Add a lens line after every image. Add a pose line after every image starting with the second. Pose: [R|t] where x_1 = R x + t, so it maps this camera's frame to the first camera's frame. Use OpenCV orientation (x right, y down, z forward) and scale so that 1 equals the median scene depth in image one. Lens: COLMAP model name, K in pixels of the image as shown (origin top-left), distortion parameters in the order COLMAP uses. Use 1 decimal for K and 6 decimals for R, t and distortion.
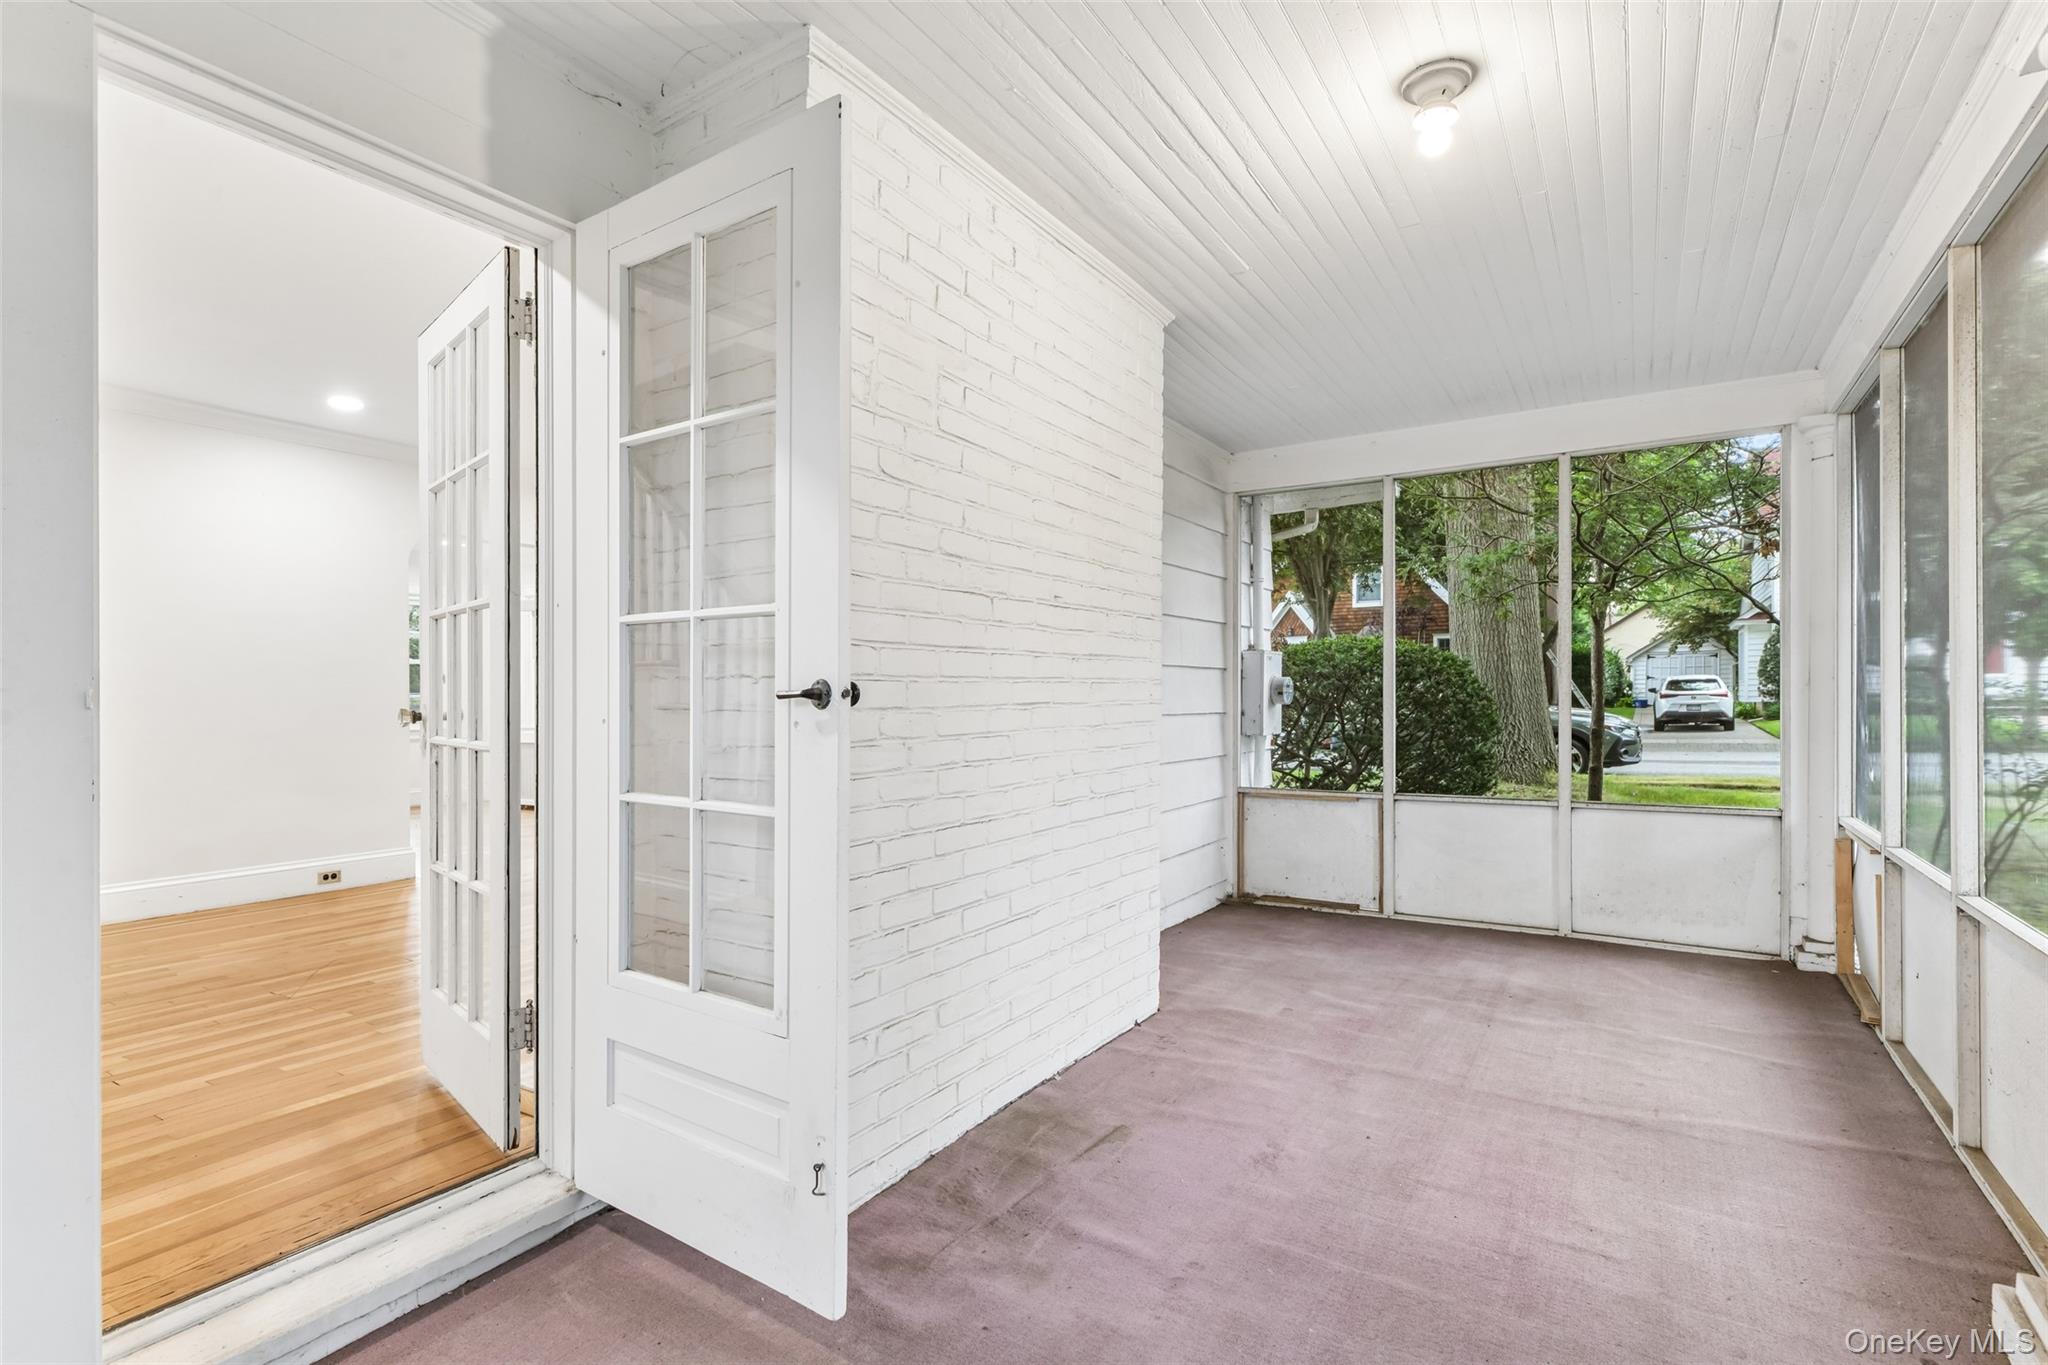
lens RADIAL K [[972.9, 0, 1032.6], [0, 972.9, 689.2], [0, 0, 1]] dist [0.008548, -0.000489]
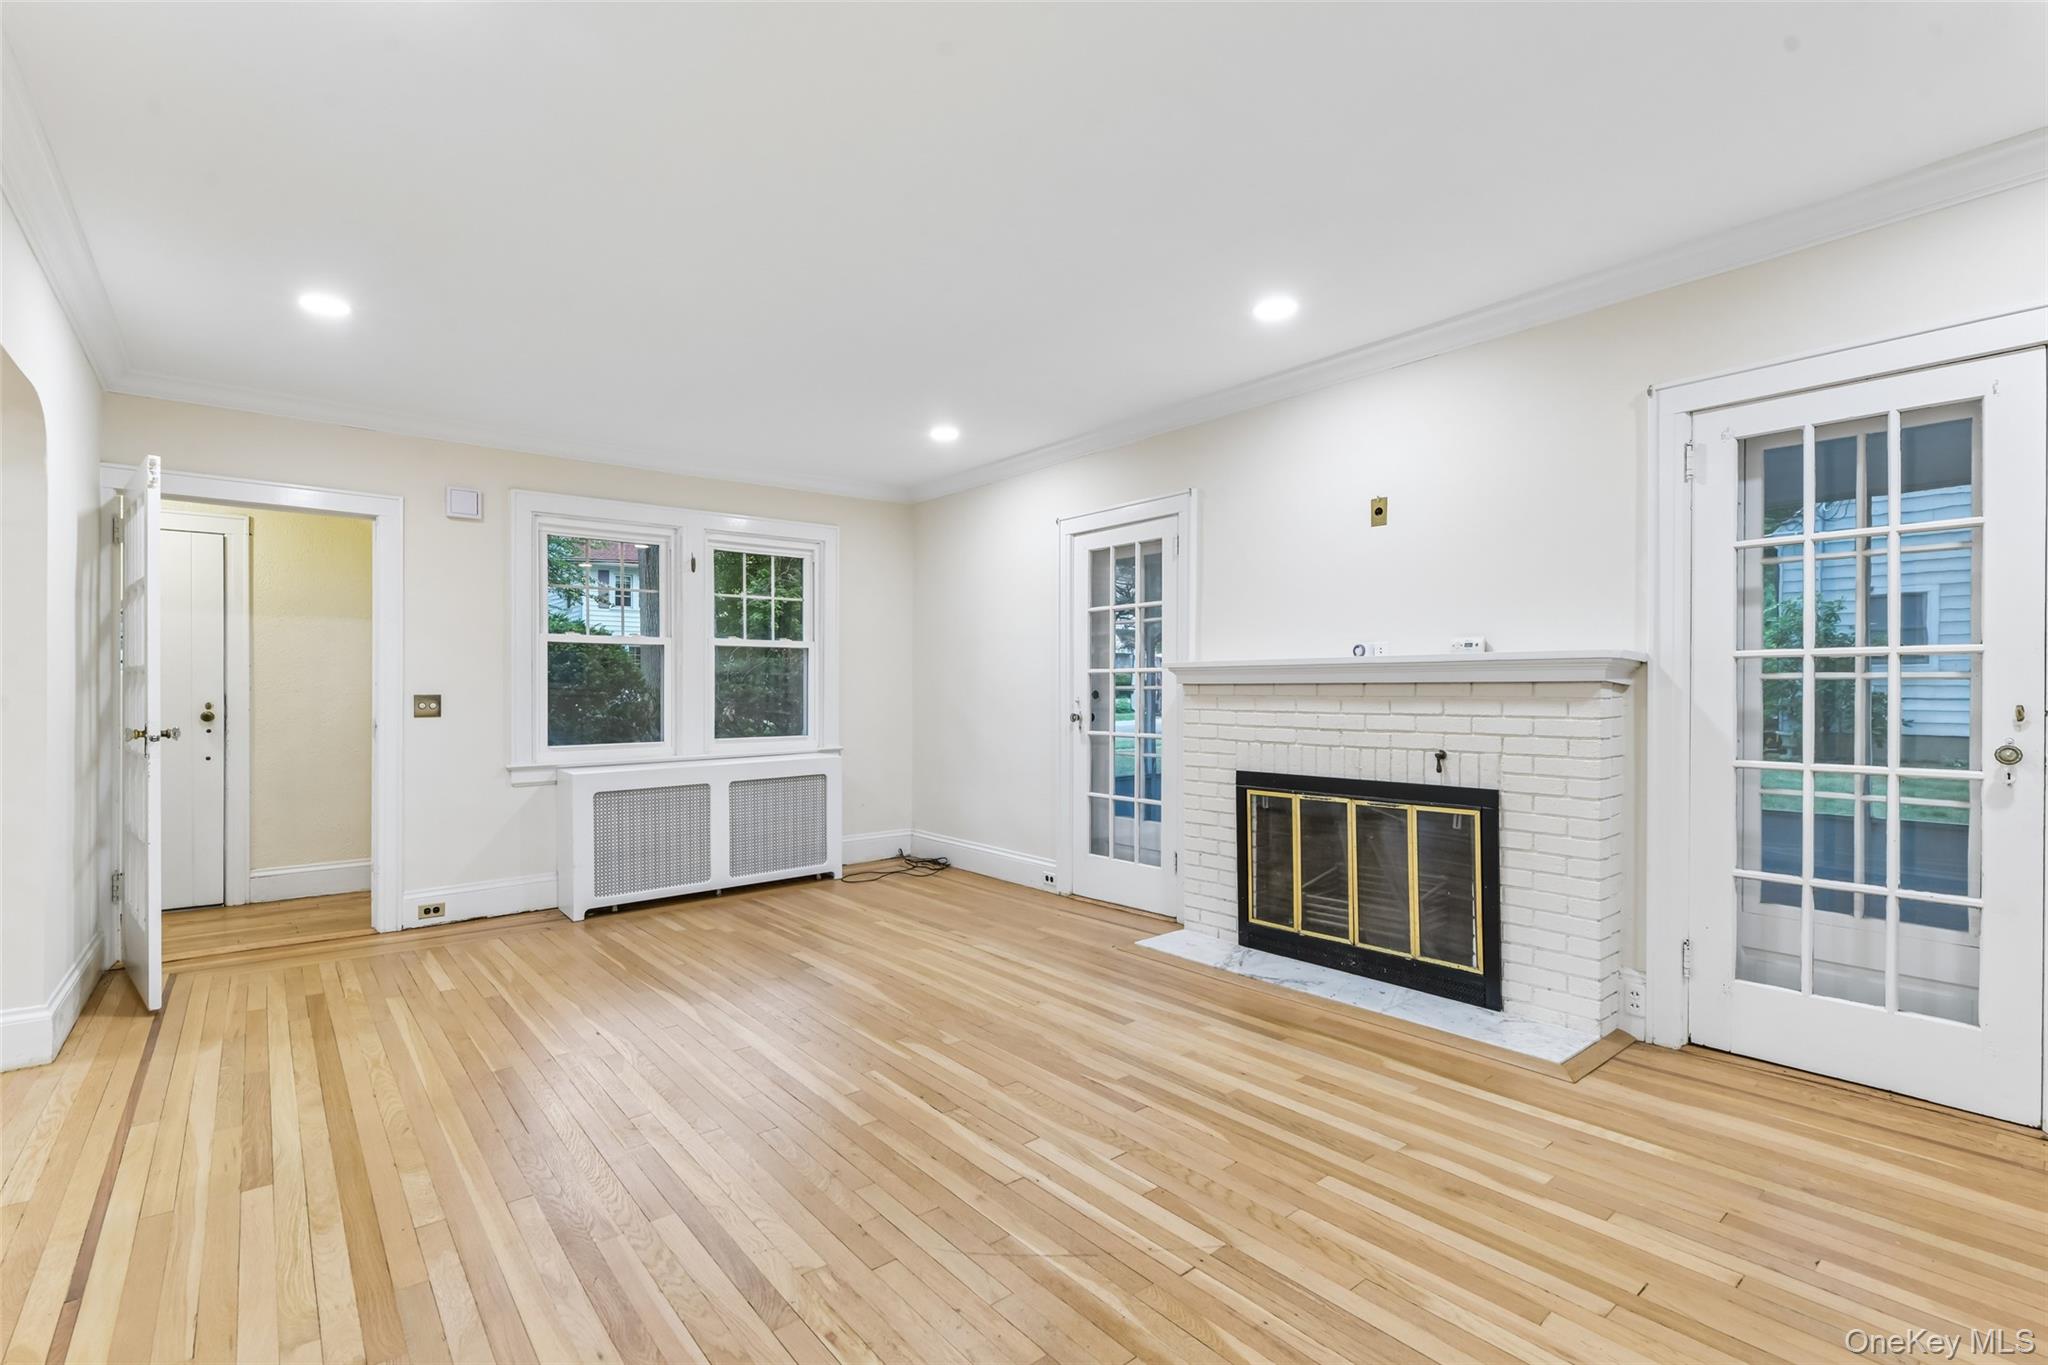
lens RADIAL K [[942.4, 0, 1024.0], [0, 942.4, 682.5], [0, 0, 1]] dist [-0.001935, -0.000839]
pose [[0.318823, 0.005362, 0.947799, -1.353770], [-0.002007, 0.999986, -0.004982, -0.008589], [-0.947812, -0.000313, 0.318829, 0.965074]]
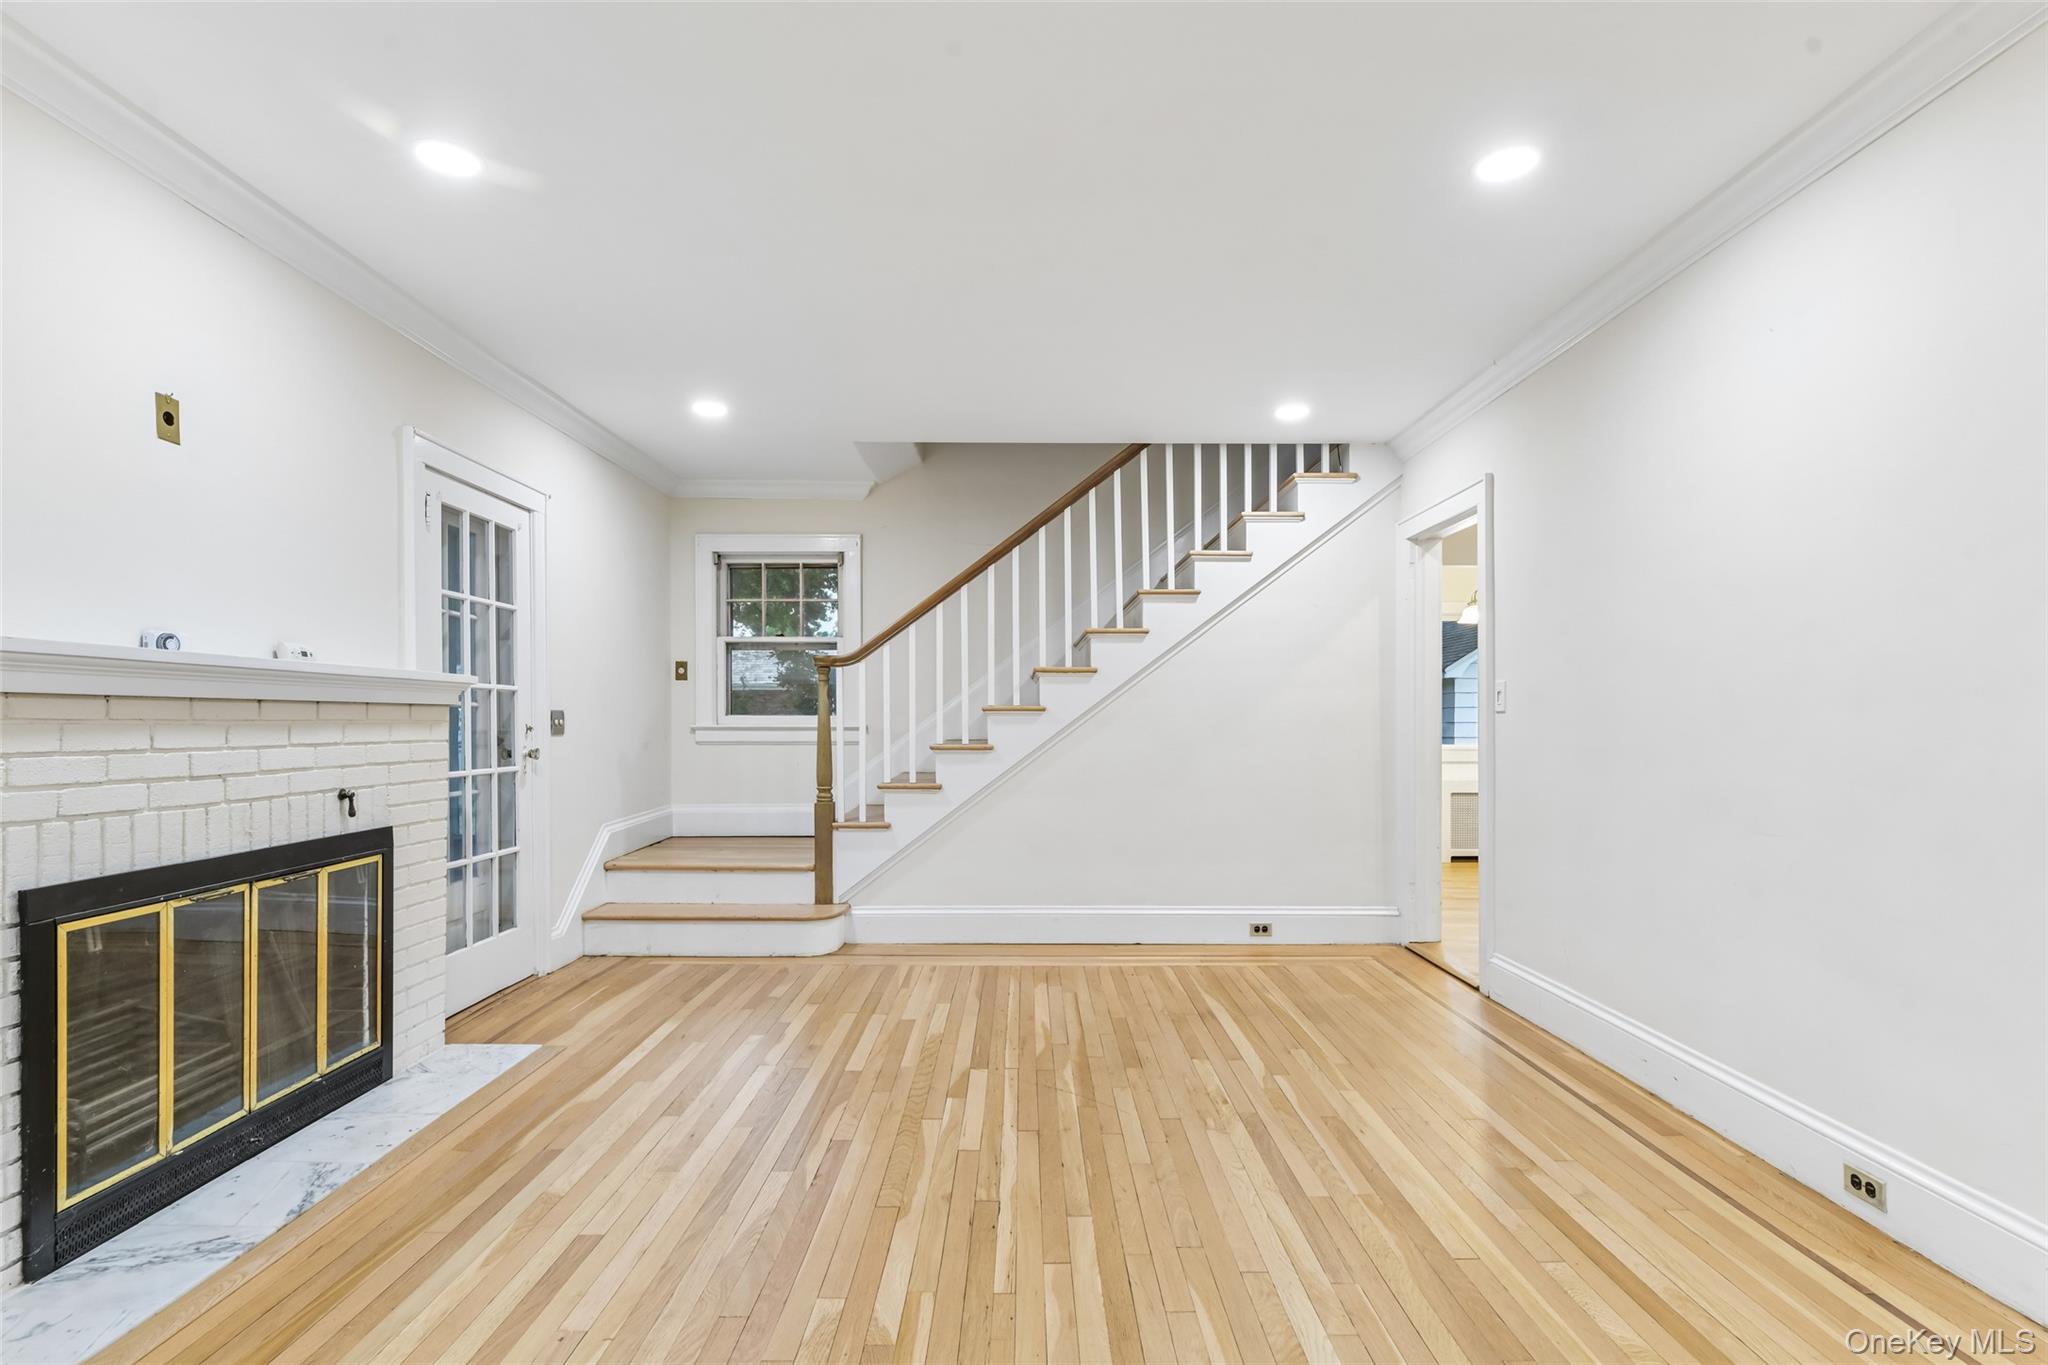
lens RADIAL K [[990.2, 0, 1024.2], [0, 990.2, 708.8], [0, 0, 1]] dist [0.000008, -0.000166]
pose [[-0.845254, -0.009556, -0.534280, -0.324247], [-0.001379, 0.999876, -0.015700, 0.002998], [0.534364, -0.012534, -0.845162, 1.841021]]
